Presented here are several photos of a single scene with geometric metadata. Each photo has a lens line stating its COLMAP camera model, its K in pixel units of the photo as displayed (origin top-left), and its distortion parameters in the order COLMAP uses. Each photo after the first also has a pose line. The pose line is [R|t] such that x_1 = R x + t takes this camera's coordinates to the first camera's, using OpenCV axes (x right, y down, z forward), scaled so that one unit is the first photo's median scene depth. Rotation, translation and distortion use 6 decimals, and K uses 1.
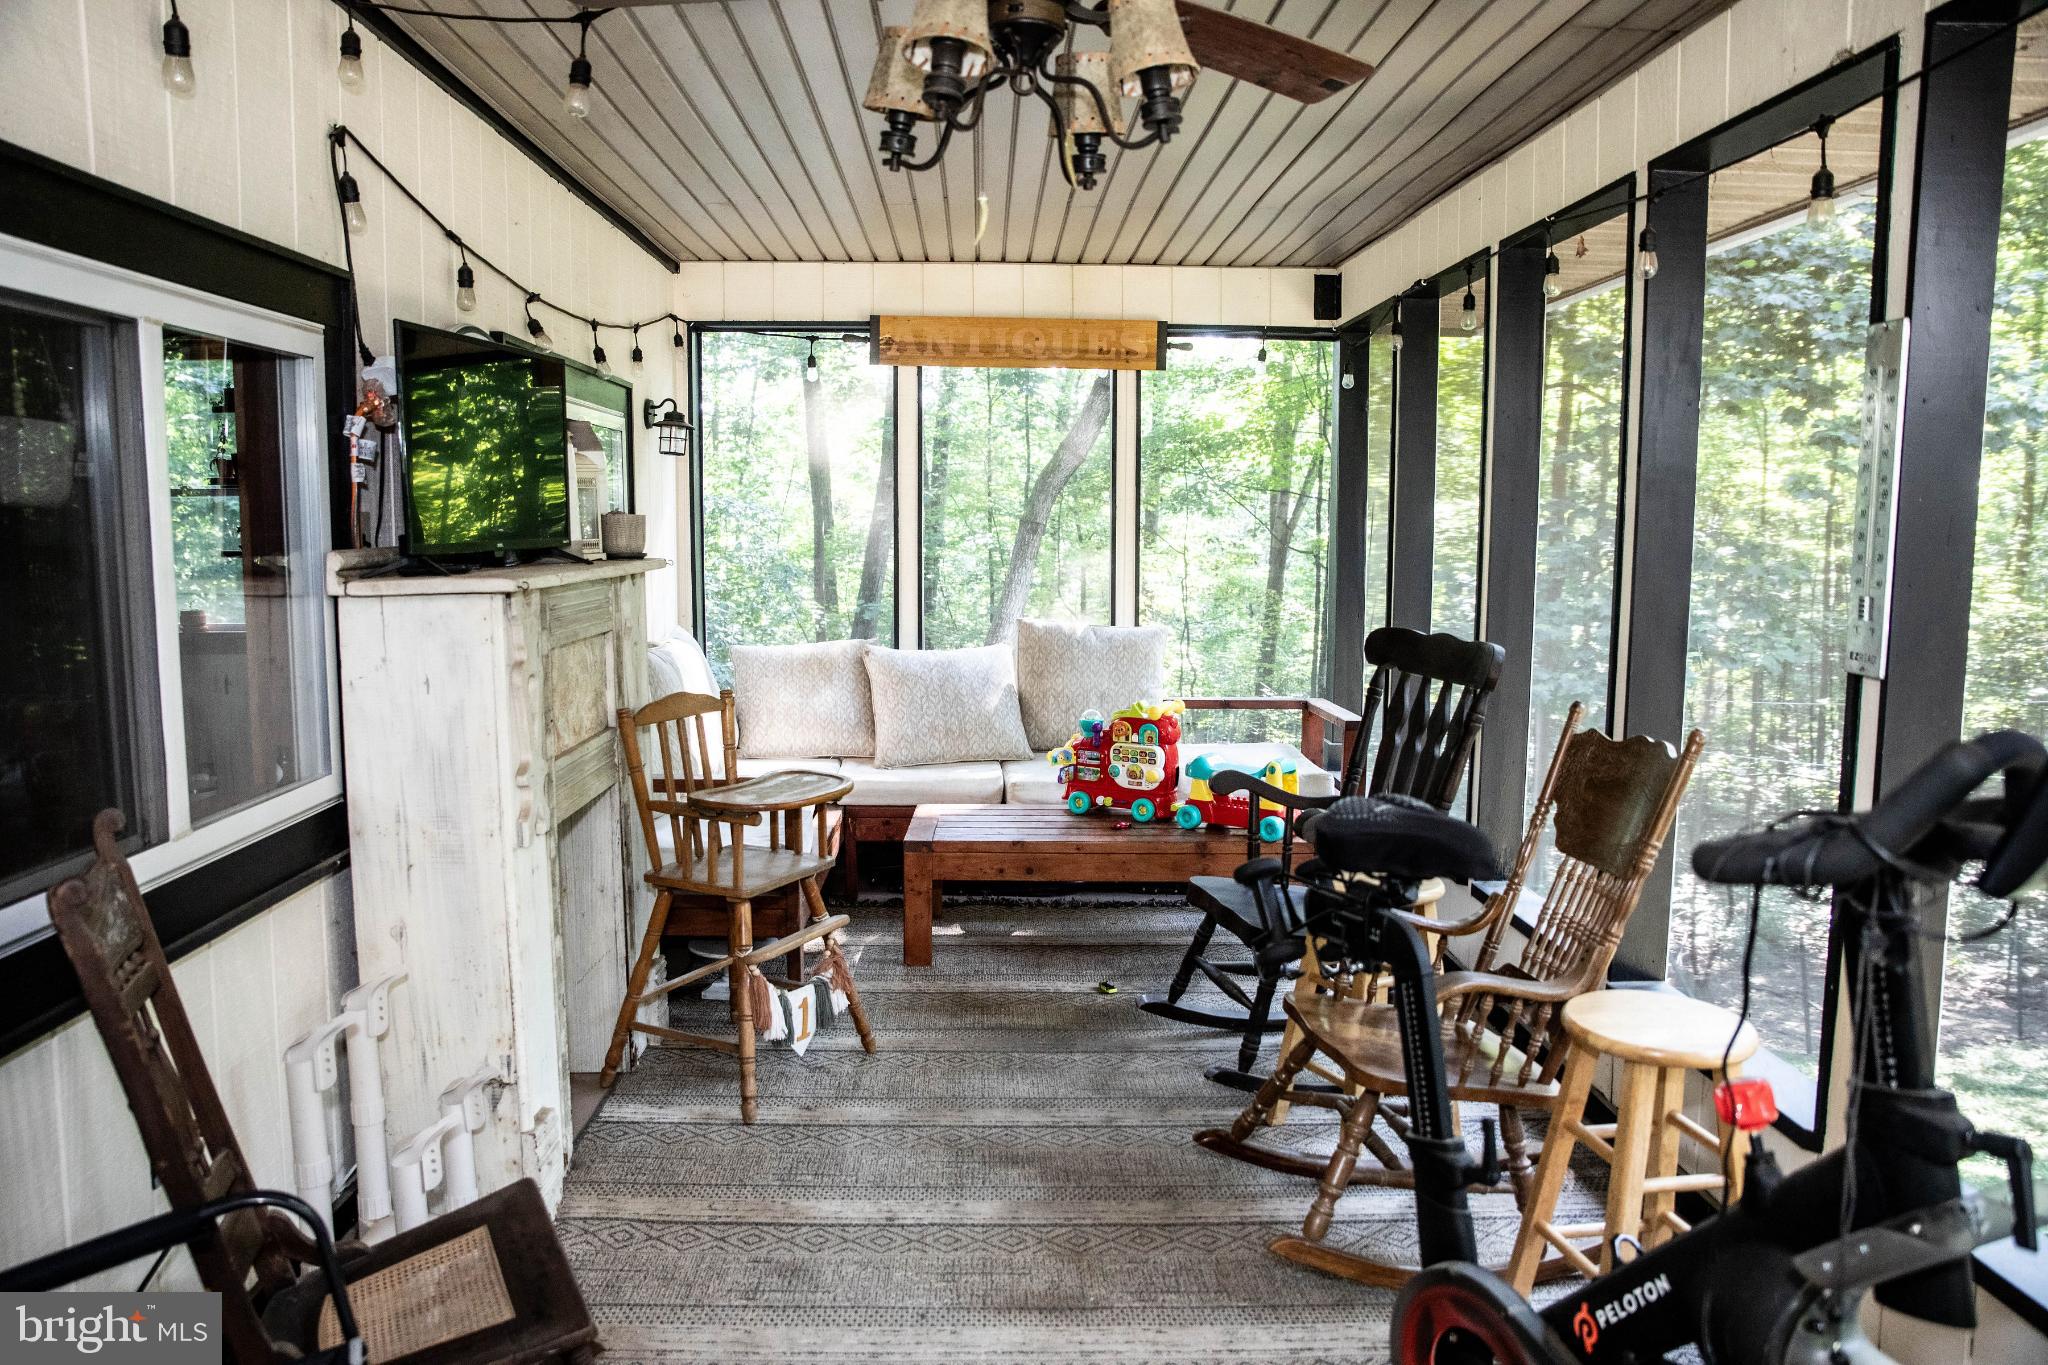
lens RADIAL K [[1417.0, 0, 1011.6], [0, 1417.0, 669.8], [0, 0, 1]] dist [-0.007369, 0.000452]
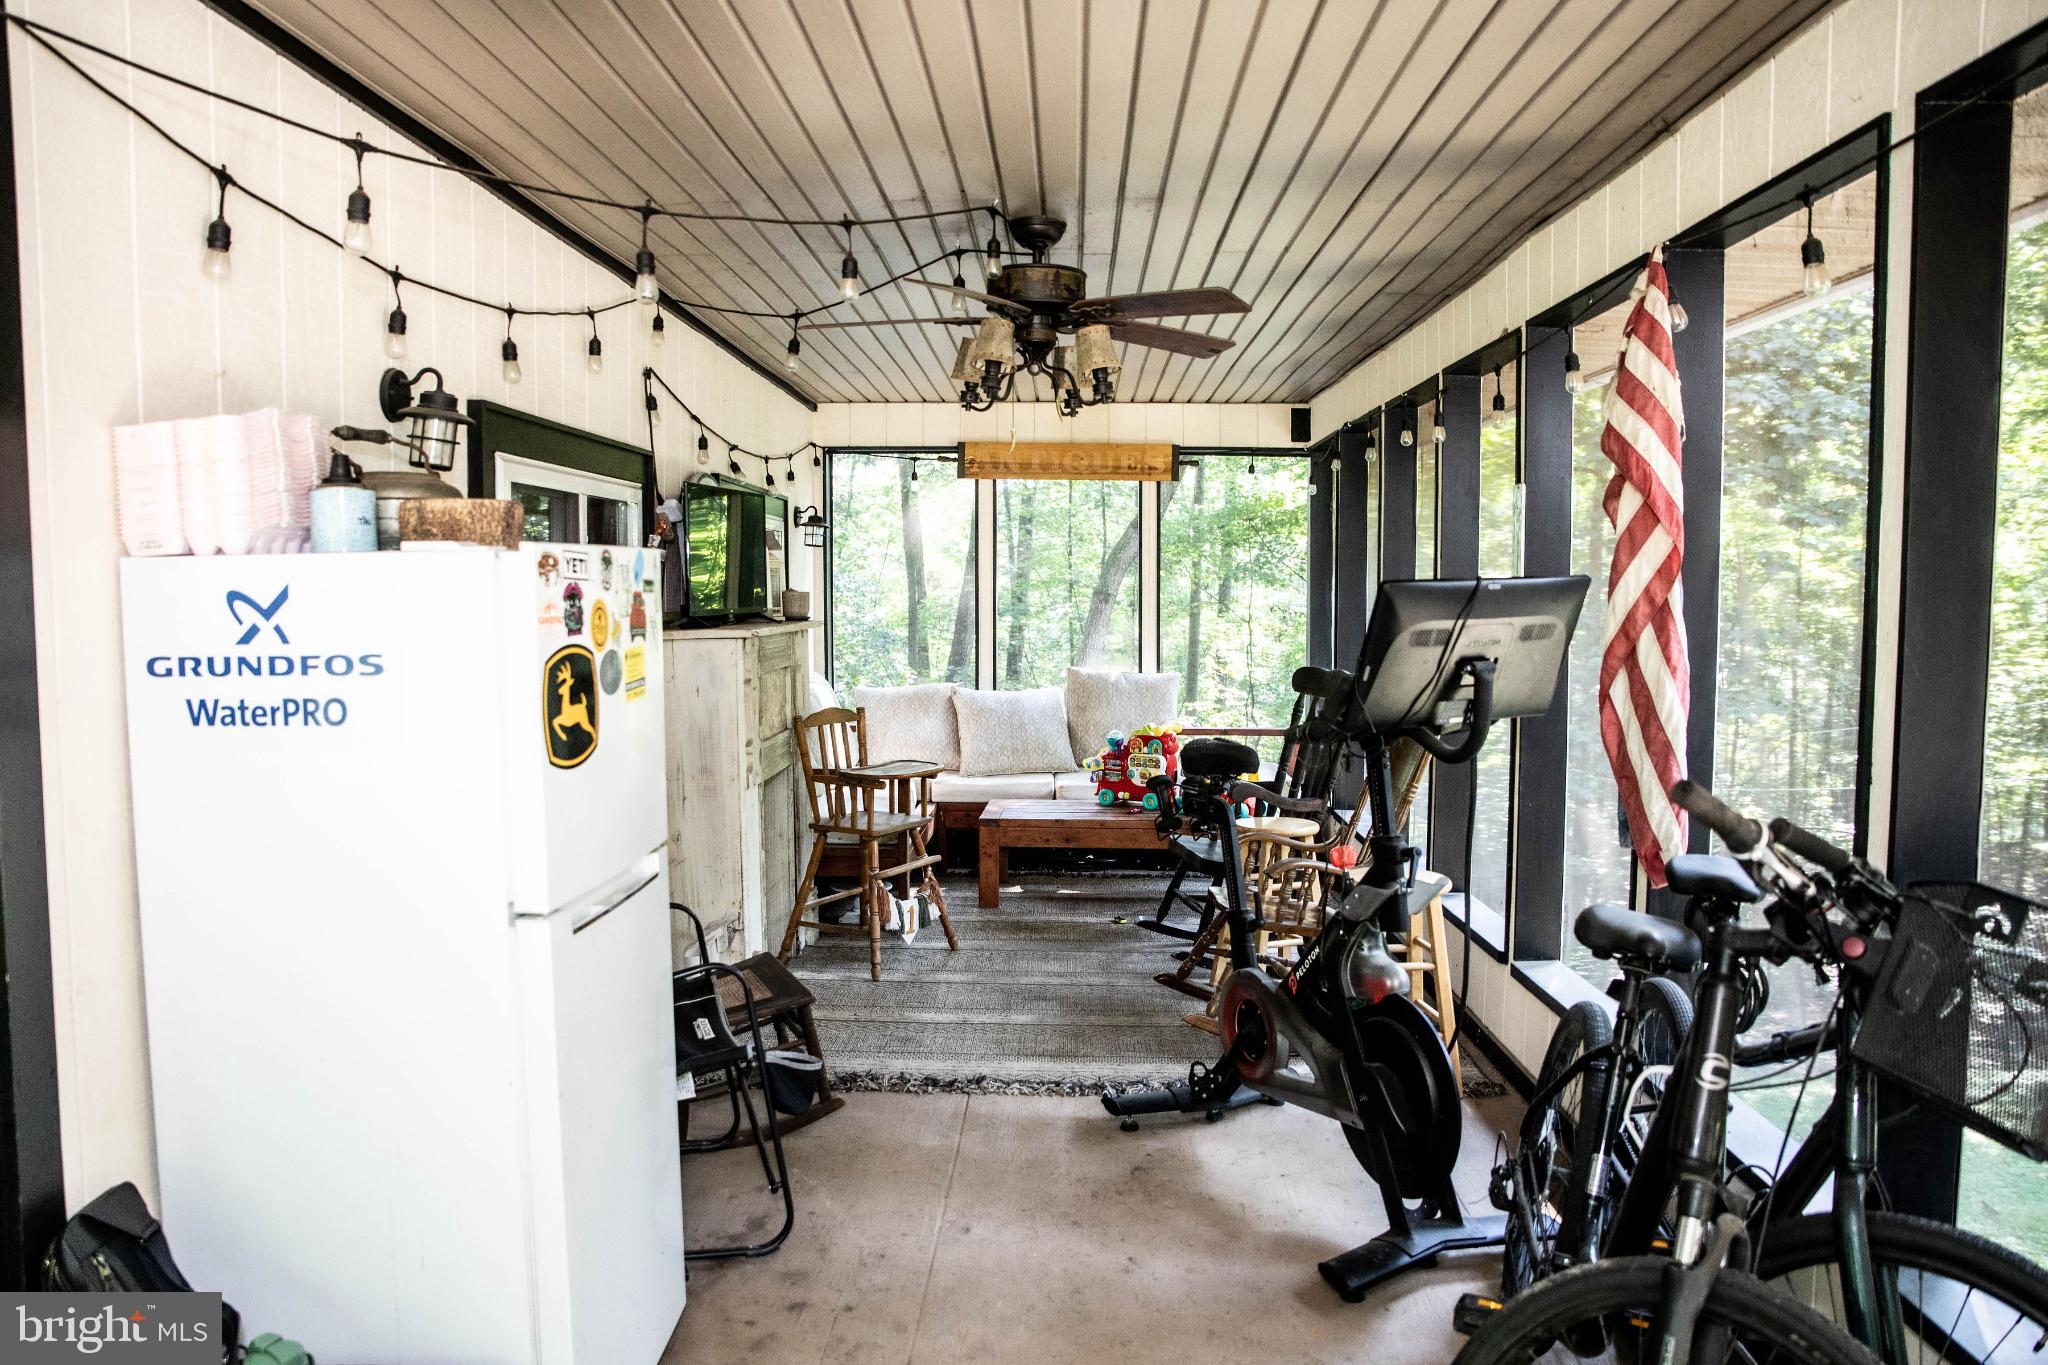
lens RADIAL K [[1368.7, 0, 1024.0], [0, 1368.7, 682.5], [0, 0, 1]] dist [-0.001259, -0.000138]
pose [[0.998606, 0.001208, -0.052763, 0.040637], [-0.003230, 0.999263, -0.038254, 0.035595], [0.052678, 0.038371, 0.997874, -0.367235]]
